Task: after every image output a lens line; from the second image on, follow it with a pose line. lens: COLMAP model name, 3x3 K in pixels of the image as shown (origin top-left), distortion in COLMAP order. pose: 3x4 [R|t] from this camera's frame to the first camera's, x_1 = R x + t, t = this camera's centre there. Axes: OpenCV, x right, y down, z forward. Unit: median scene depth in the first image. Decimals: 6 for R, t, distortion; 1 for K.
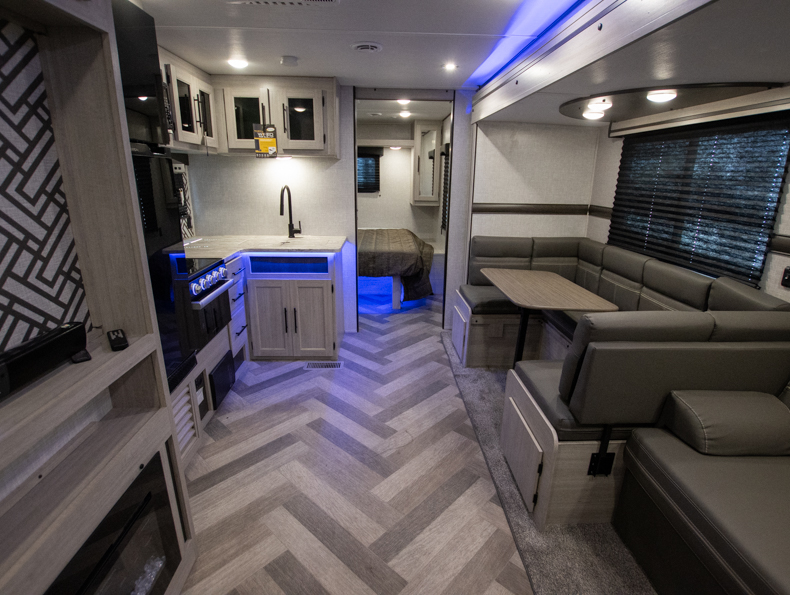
lens RADIAL K [[416.5, 0, 368.9], [0, 416.5, 312.0], [0, 0, 1]] dist [-0.032399, 0.000187]
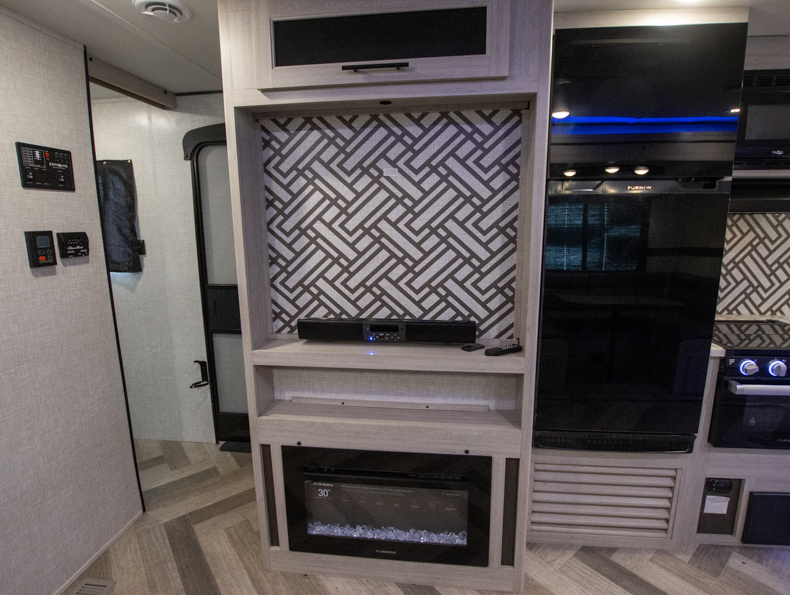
lens RADIAL K [[416.5, 0, 392.3], [0, 416.5, 303.1], [0, 0, 1]] dist [-0.032399, 0.000187]
pose [[-0.098763, 0.206668, -0.973414, 0.625706], [-0.305746, 0.924578, 0.227321, -0.262868], [0.946977, 0.320068, -0.028126, 0.778801]]
